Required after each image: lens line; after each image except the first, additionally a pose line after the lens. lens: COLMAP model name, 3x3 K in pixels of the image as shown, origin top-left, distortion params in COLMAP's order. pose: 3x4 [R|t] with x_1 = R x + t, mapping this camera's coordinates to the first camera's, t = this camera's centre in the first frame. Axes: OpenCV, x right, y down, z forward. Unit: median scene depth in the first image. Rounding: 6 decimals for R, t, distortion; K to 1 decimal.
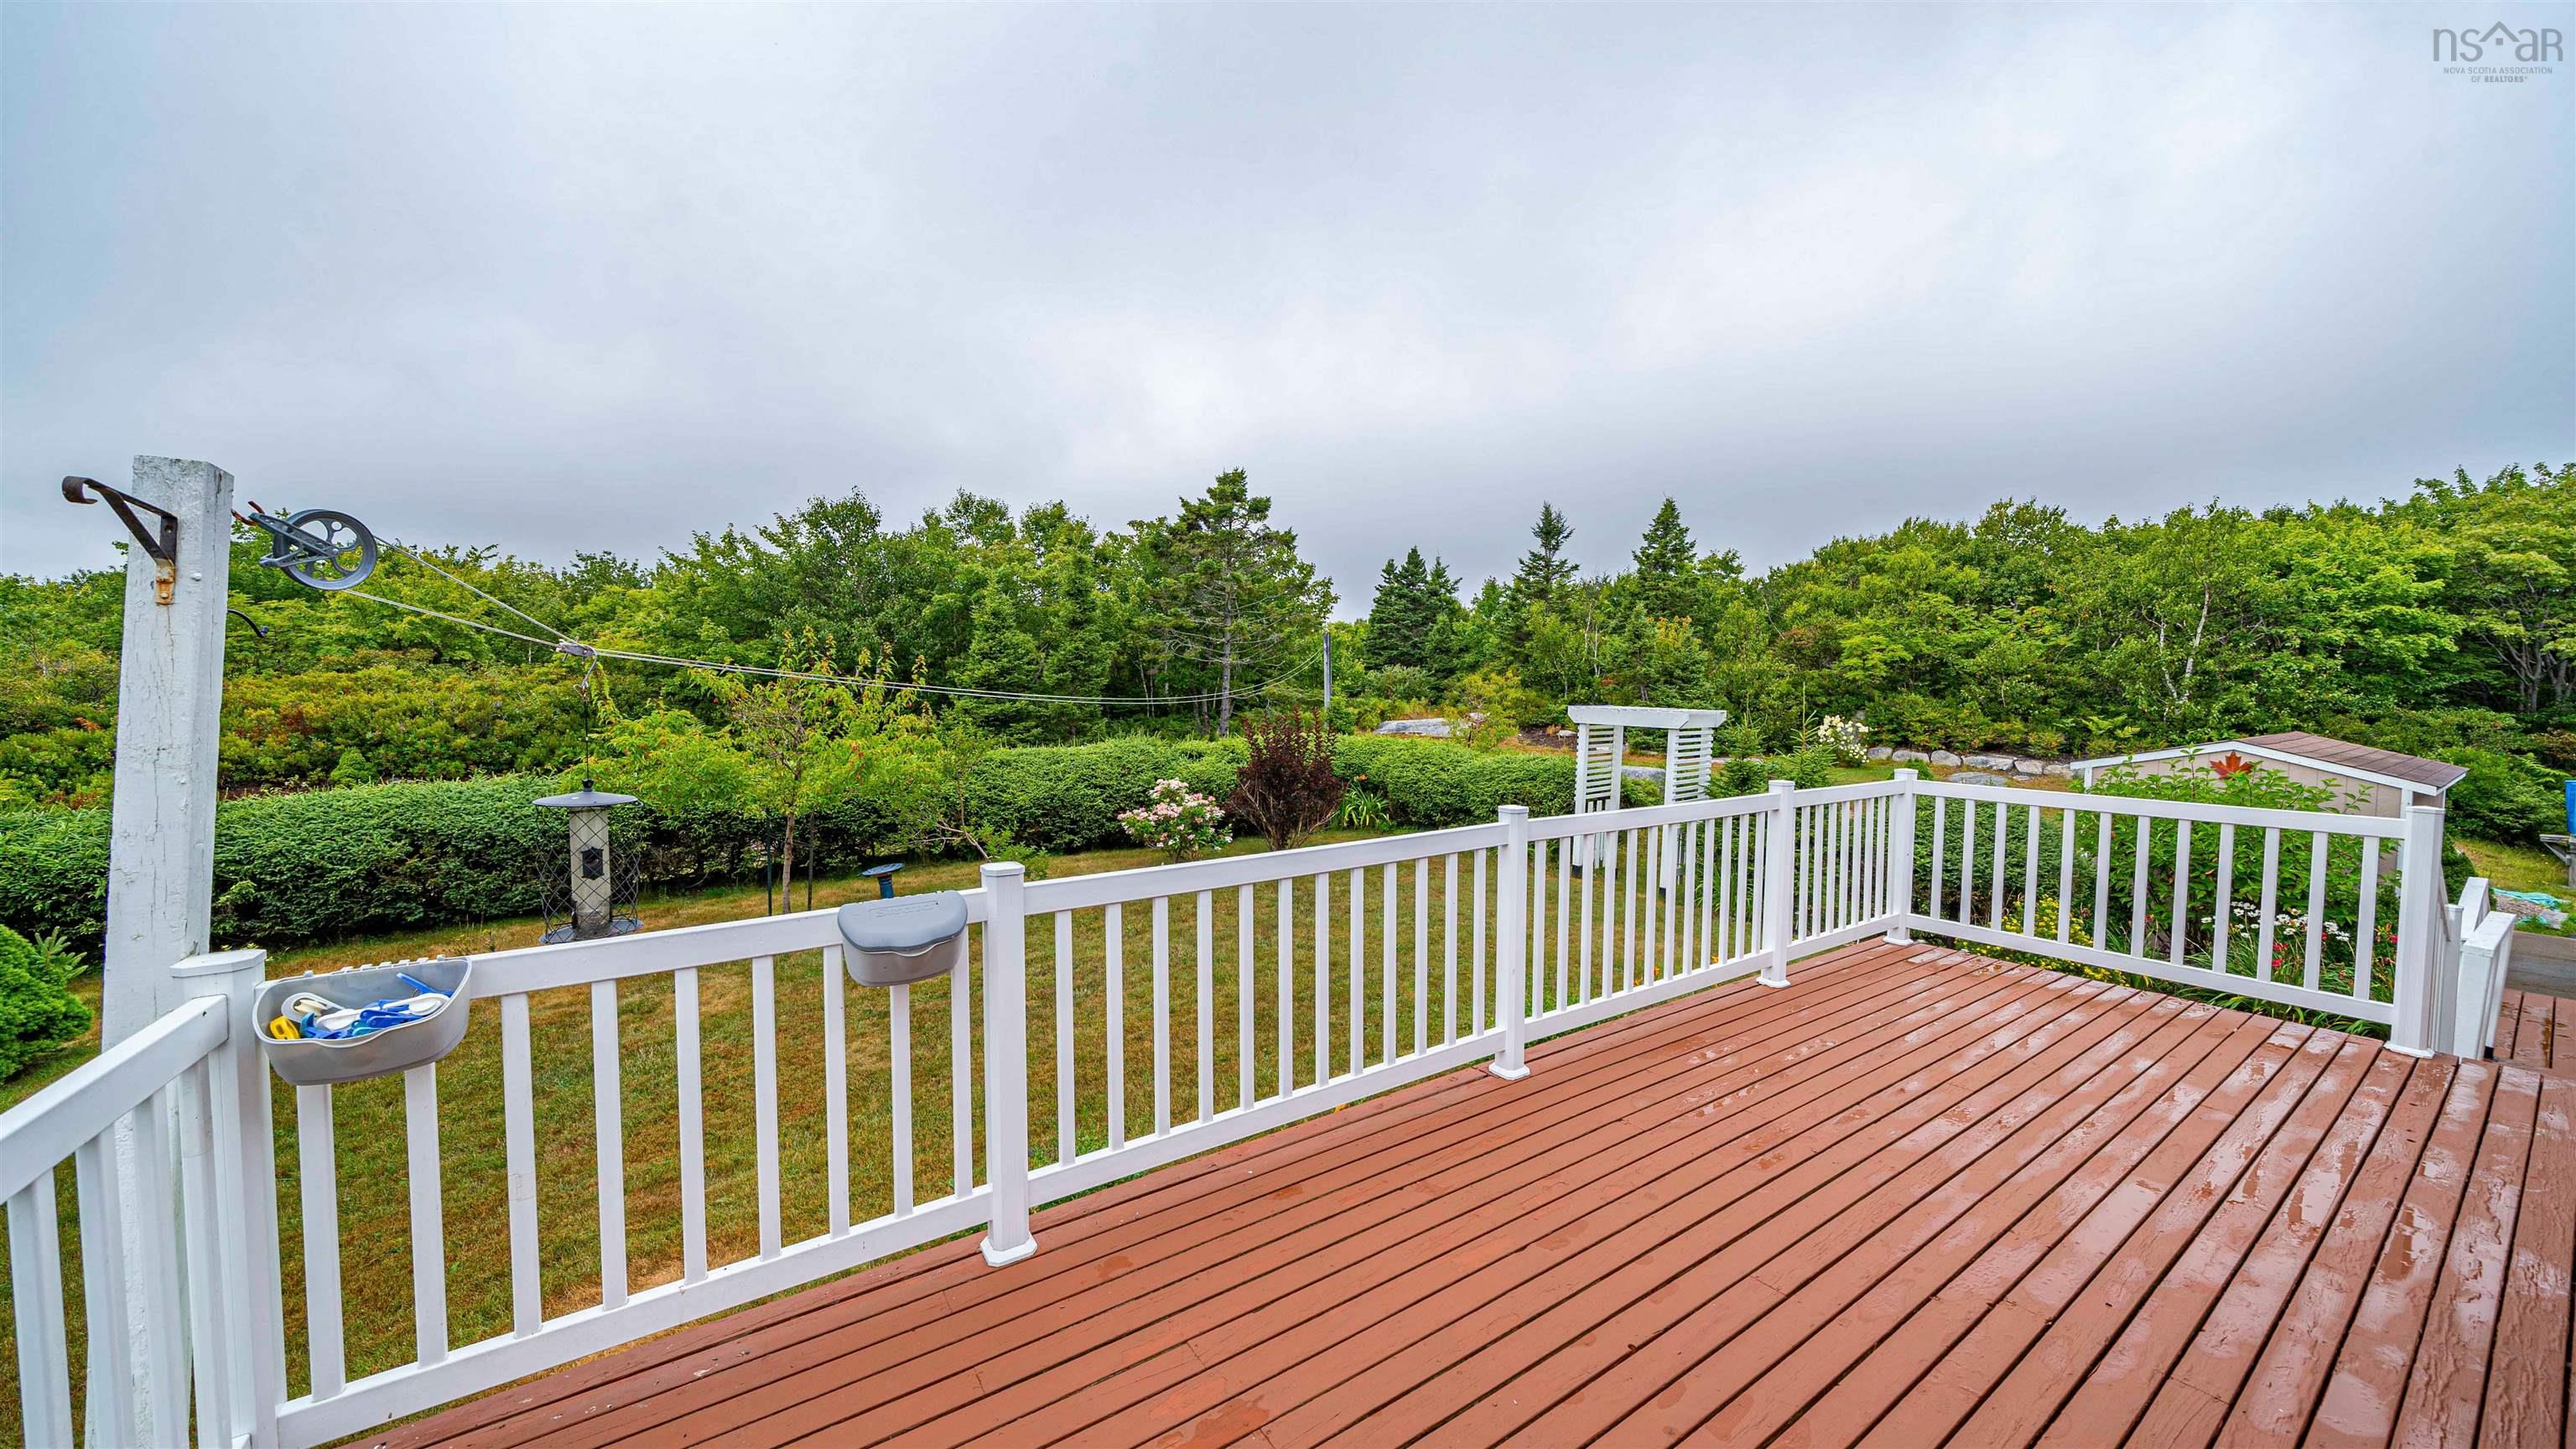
lens RADIAL K [[890.1, 0, 1294.0], [0, 890.1, 726.7], [0, 0, 1]] dist [-0.000675, -0.000004]
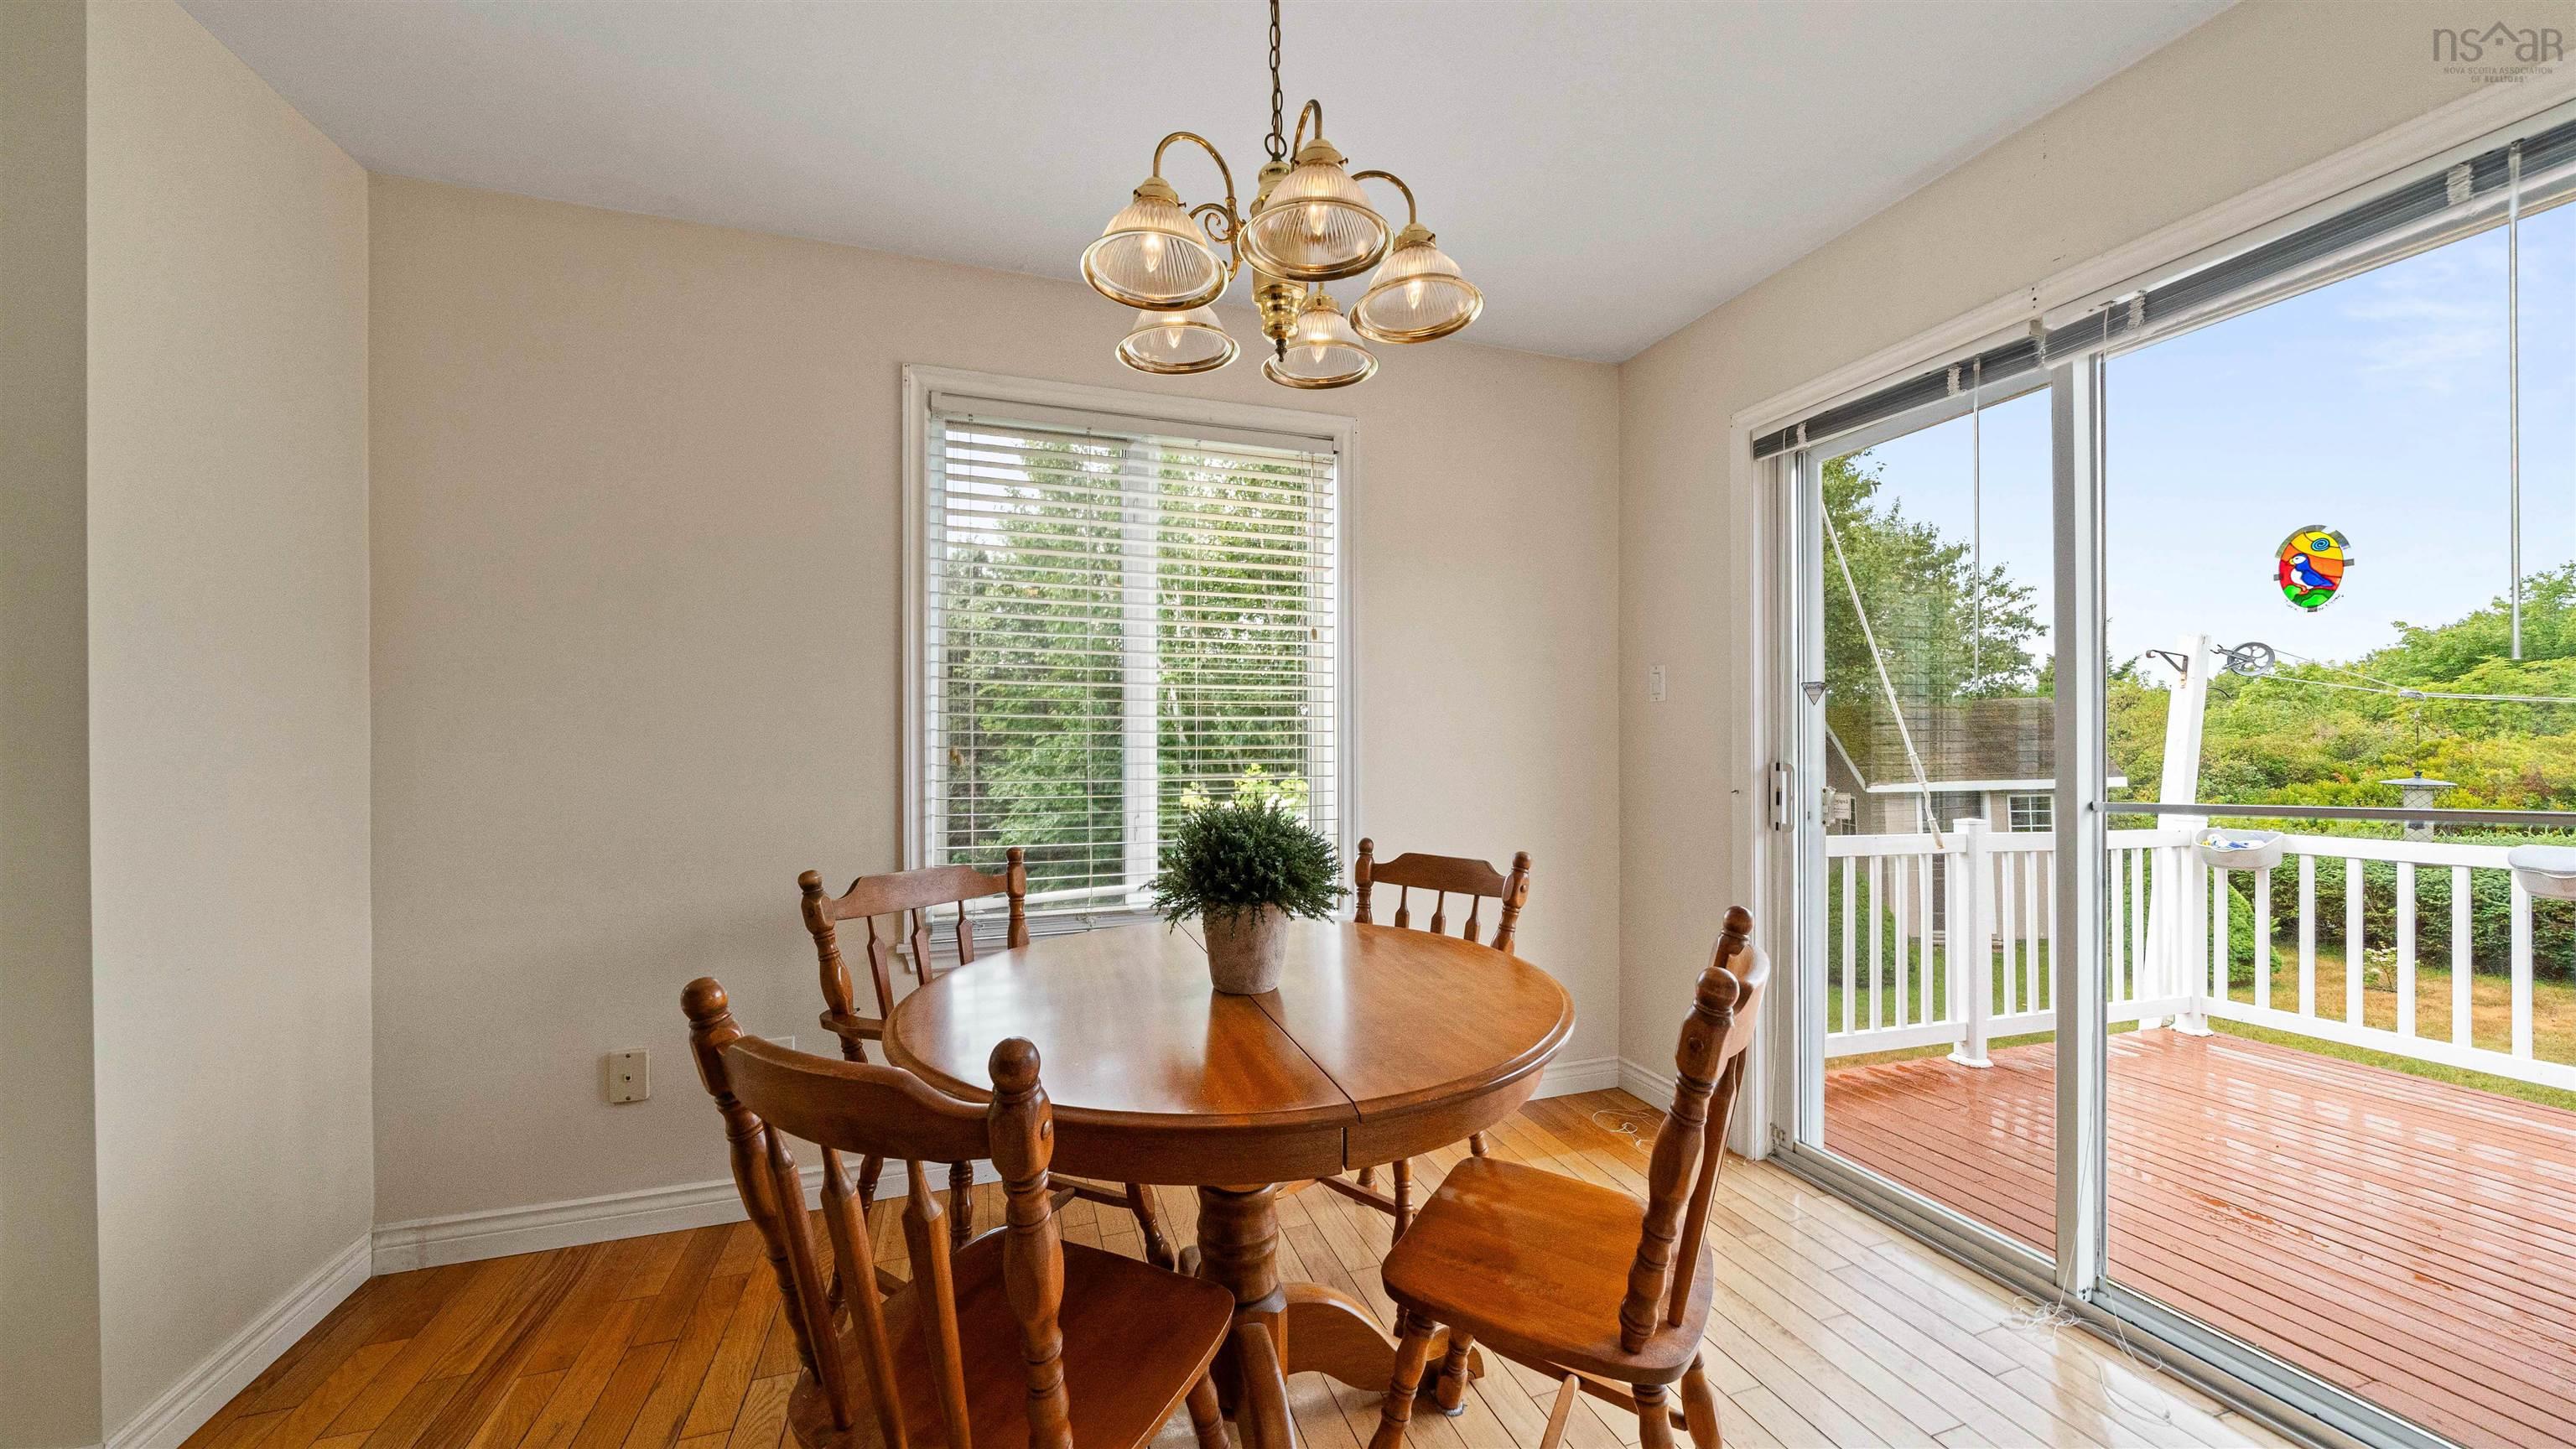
lens RADIAL K [[890.1, 0, 1293.6], [0, 890.1, 740.5], [0, 0, 1]] dist [-0.000675, -0.000004]
pose [[-0.253232, -0.012416, -0.967326, 1.388900], [-0.048010, 0.998847, -0.000253, 0.106410], [0.966214, 0.046378, -0.253536, -0.641900]]
